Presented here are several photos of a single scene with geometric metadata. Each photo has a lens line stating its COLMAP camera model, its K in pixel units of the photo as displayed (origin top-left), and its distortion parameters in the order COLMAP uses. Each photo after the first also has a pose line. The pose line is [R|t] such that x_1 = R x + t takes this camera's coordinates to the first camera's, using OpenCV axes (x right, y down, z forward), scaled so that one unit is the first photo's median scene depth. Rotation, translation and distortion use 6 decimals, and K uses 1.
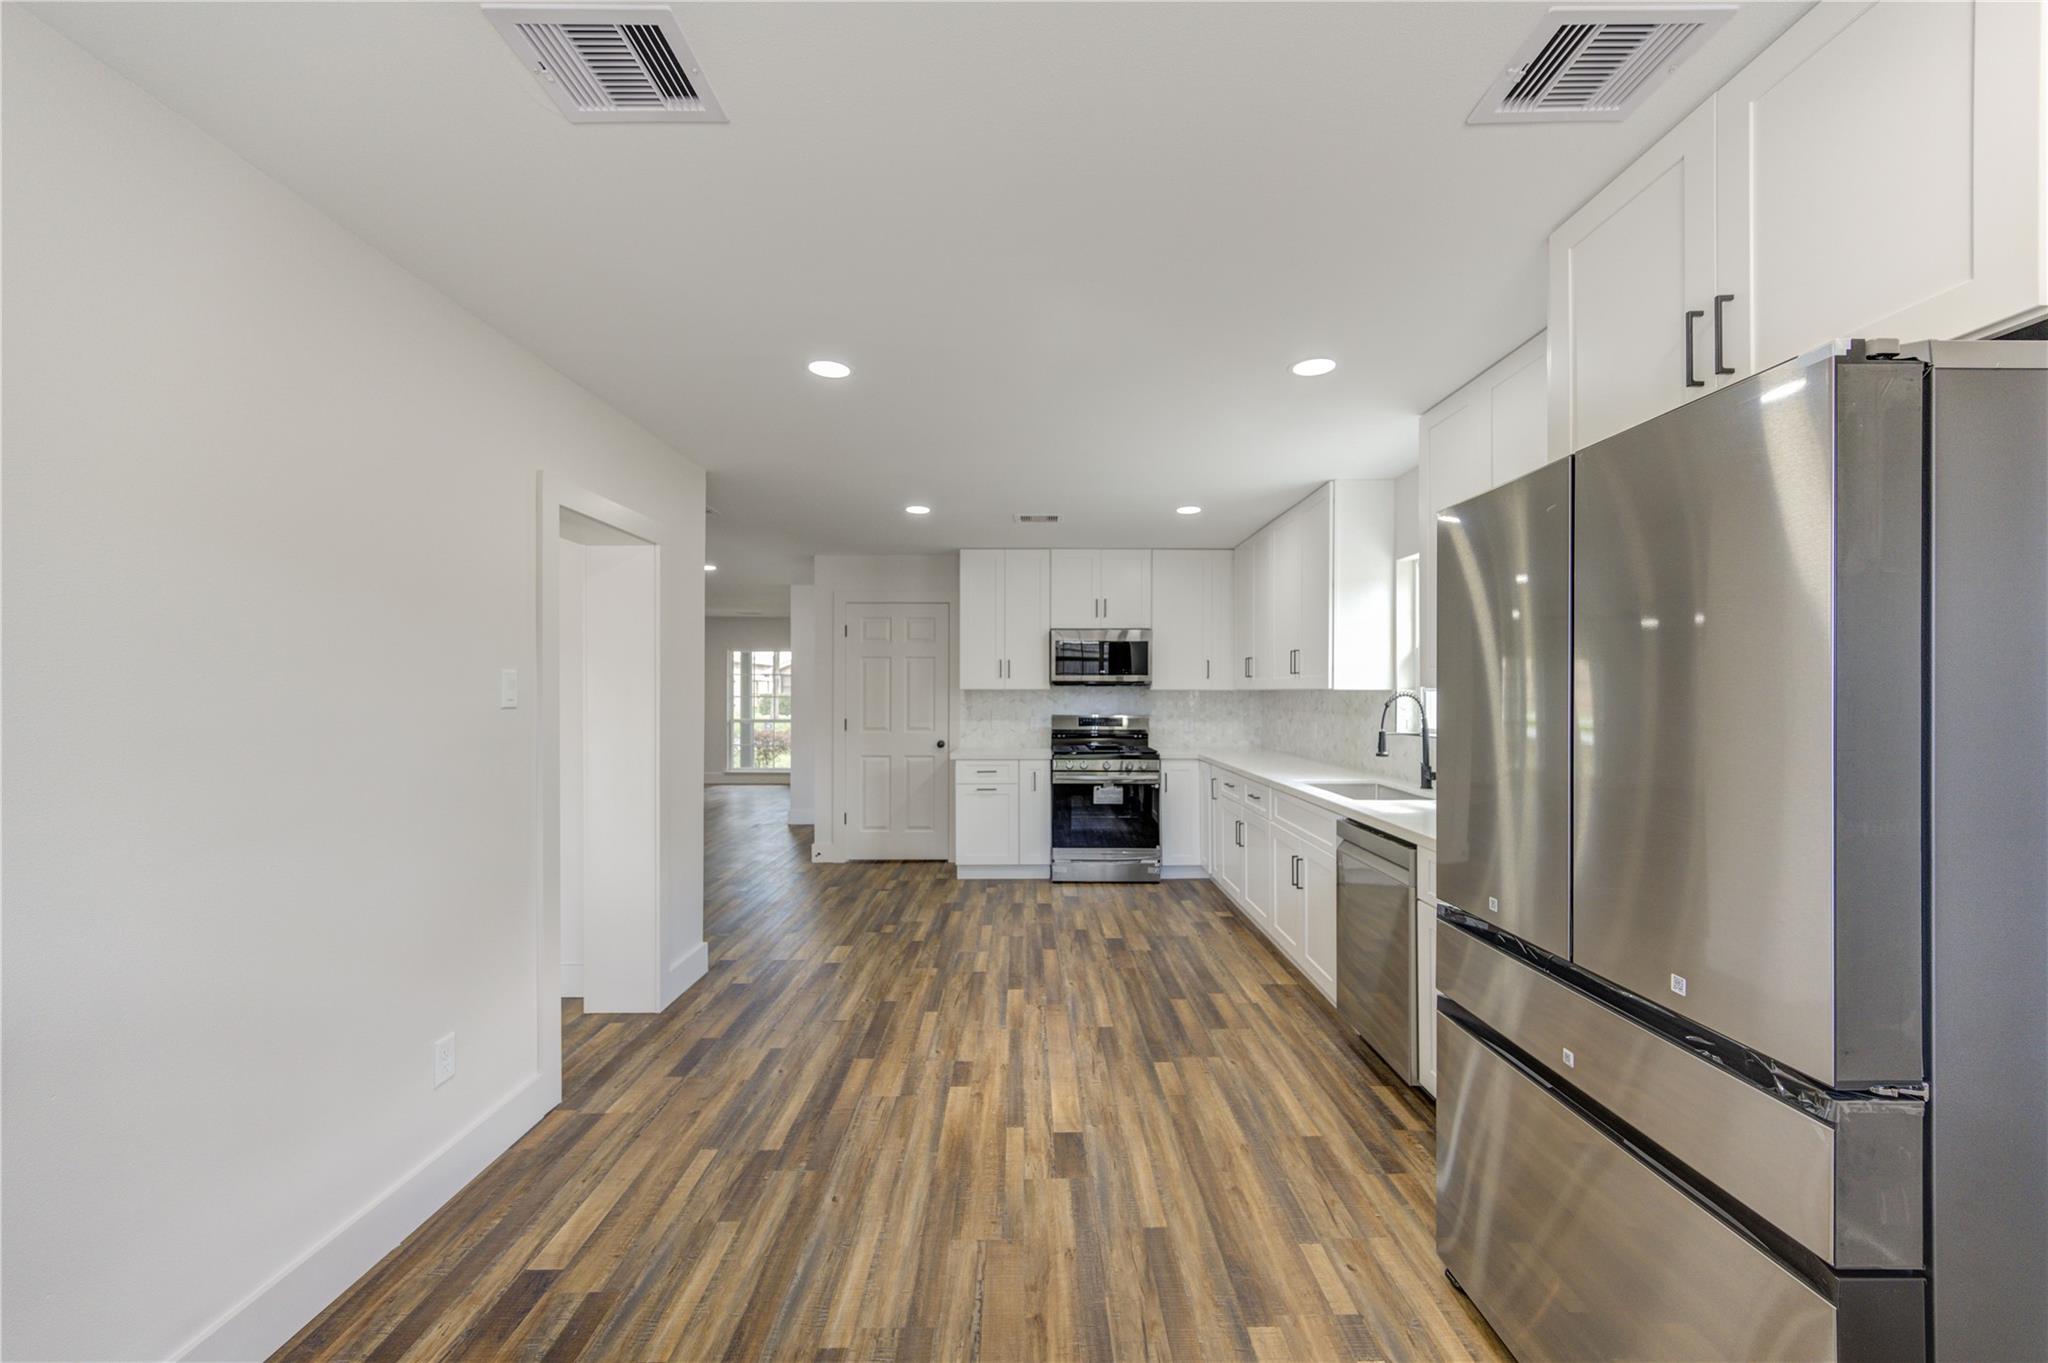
lens RADIAL K [[796.6, 0, 1024.0], [0, 796.6, 681.5], [0, 0, 1]] dist [0.000954, -0.000140]
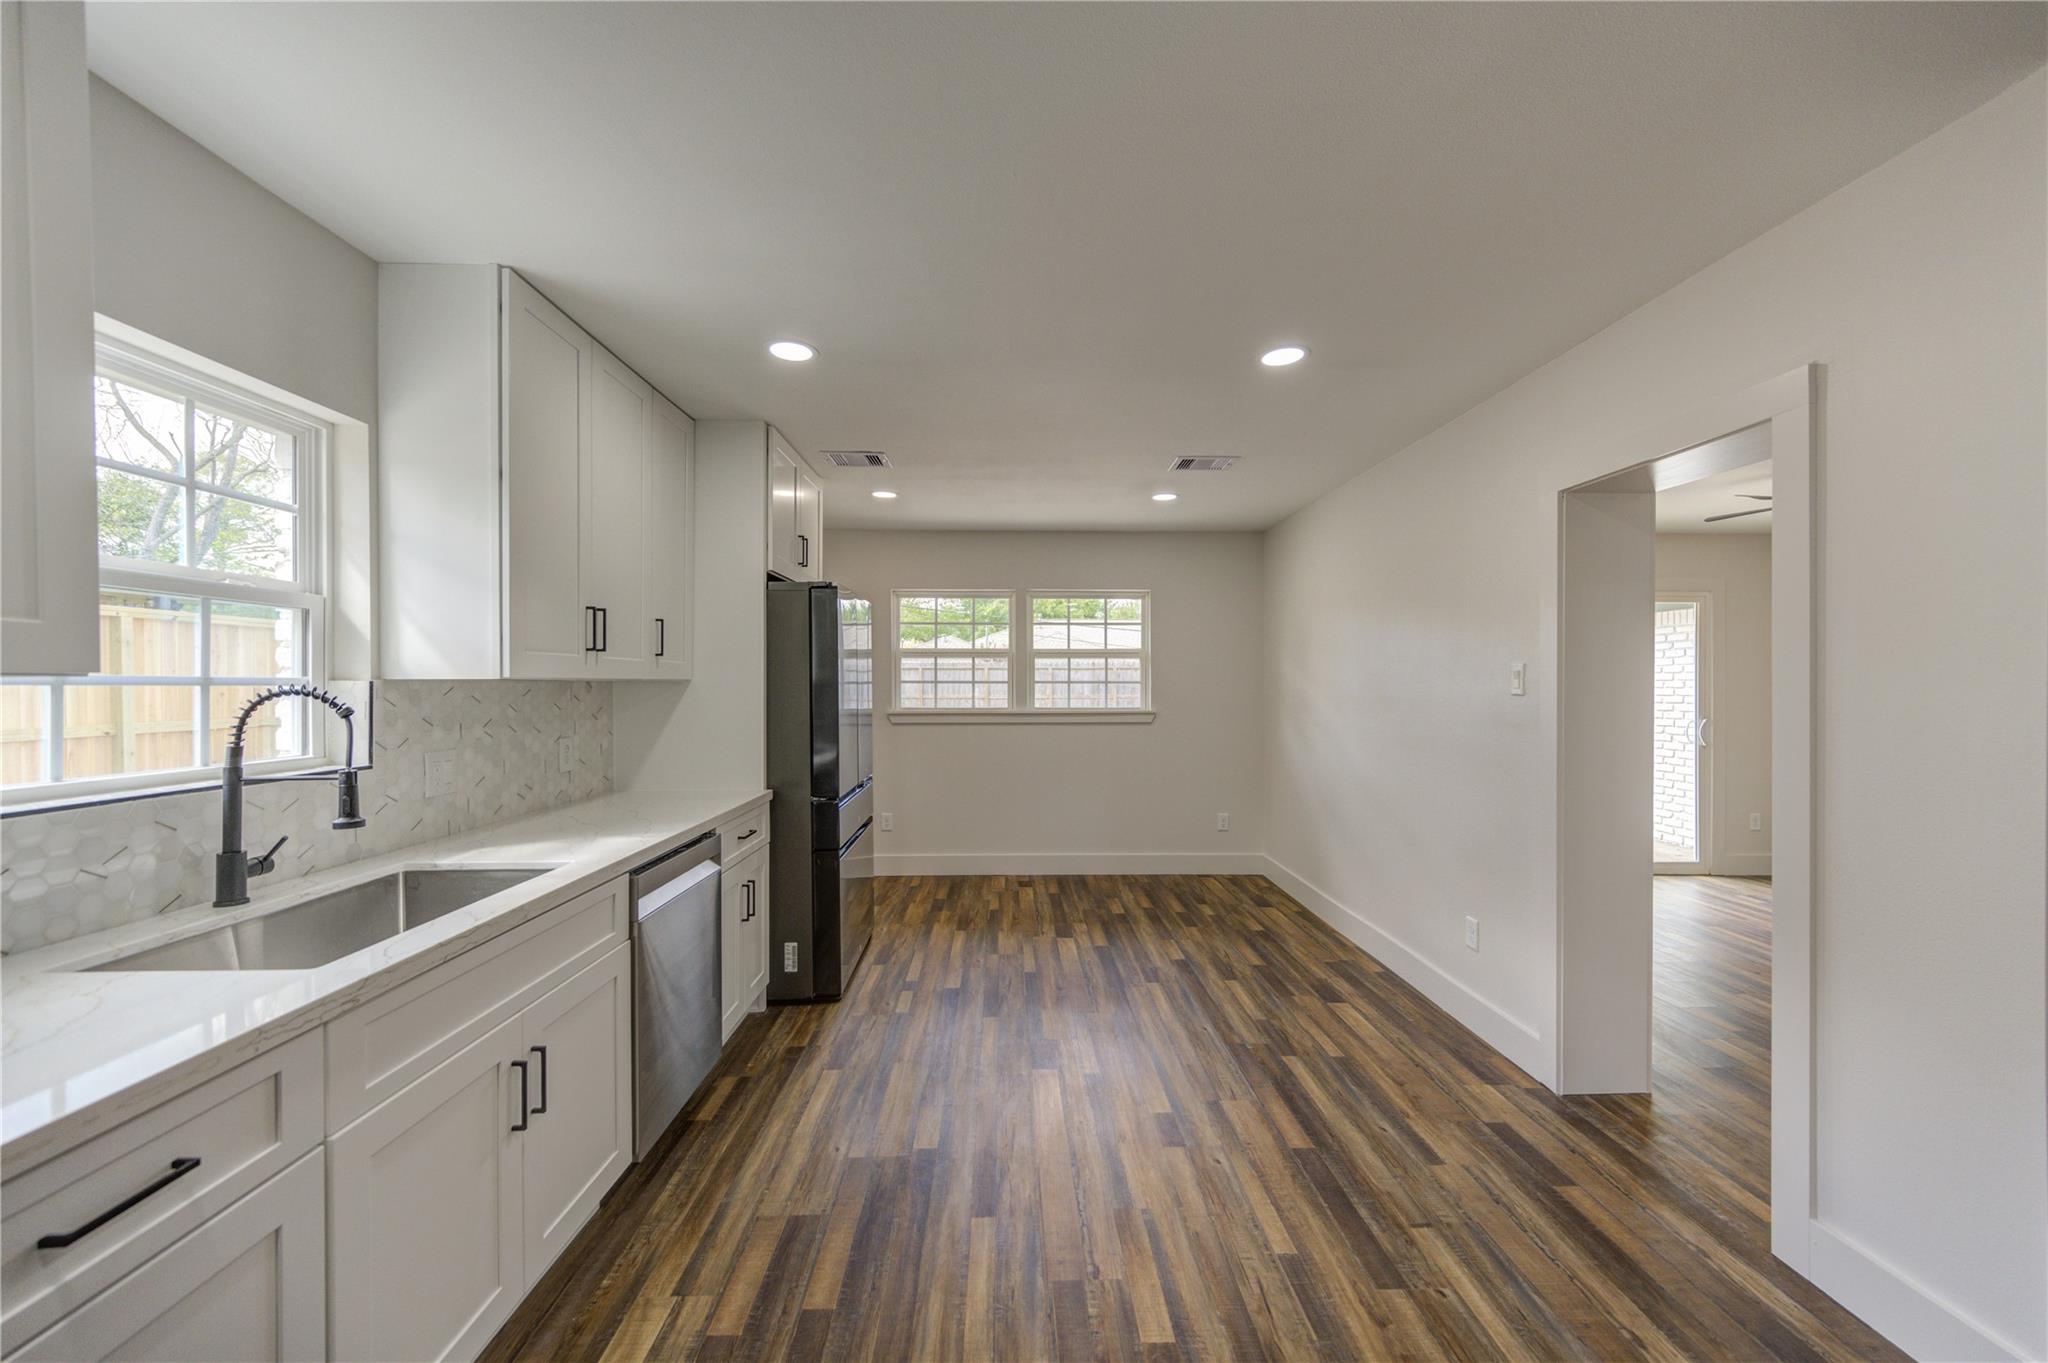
lens RADIAL K [[811.2, 0, 1048.6], [0, 811.2, 692.5], [0, 0, 1]] dist [0.002290, -0.000325]
pose [[-0.998403, 0.005152, -0.056261, 0.065023], [0.005188, 0.999986, -0.000497, 0.016128], [0.056257, -0.000788, -0.998416, 1.252125]]
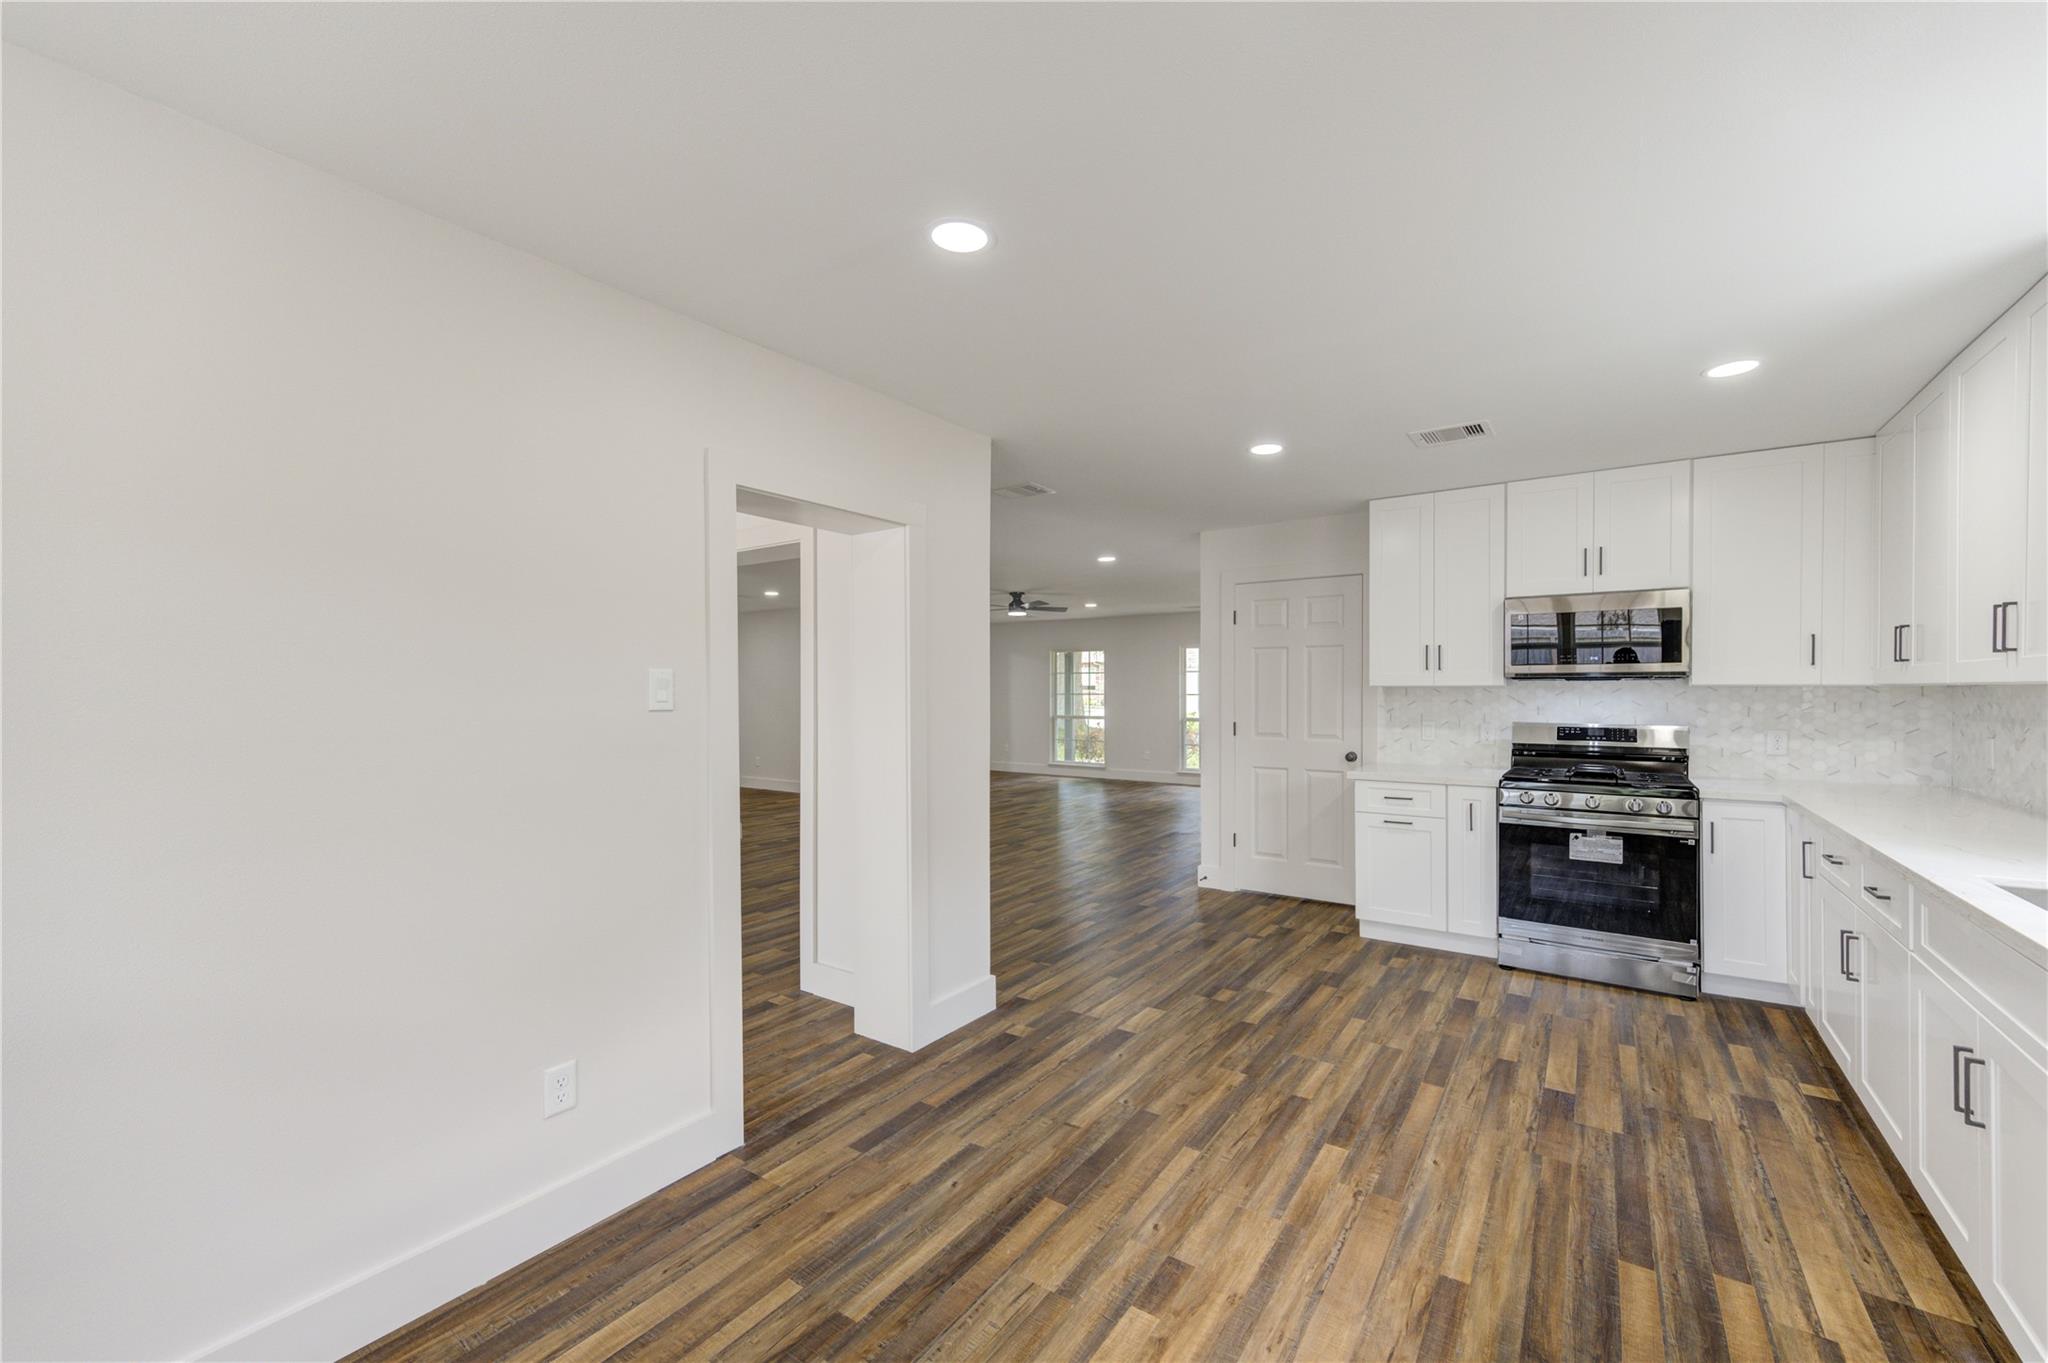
lens RADIAL K [[811.2, 0, 1048.6], [0, 811.2, 692.5], [0, 0, 1]] dist [0.002290, -0.000325]
pose [[0.829642, -0.000446, -0.558295, 0.142067], [0.010408, 0.999838, 0.014668, 0.001892], [0.558198, -0.017980, 0.829513, 0.277383]]
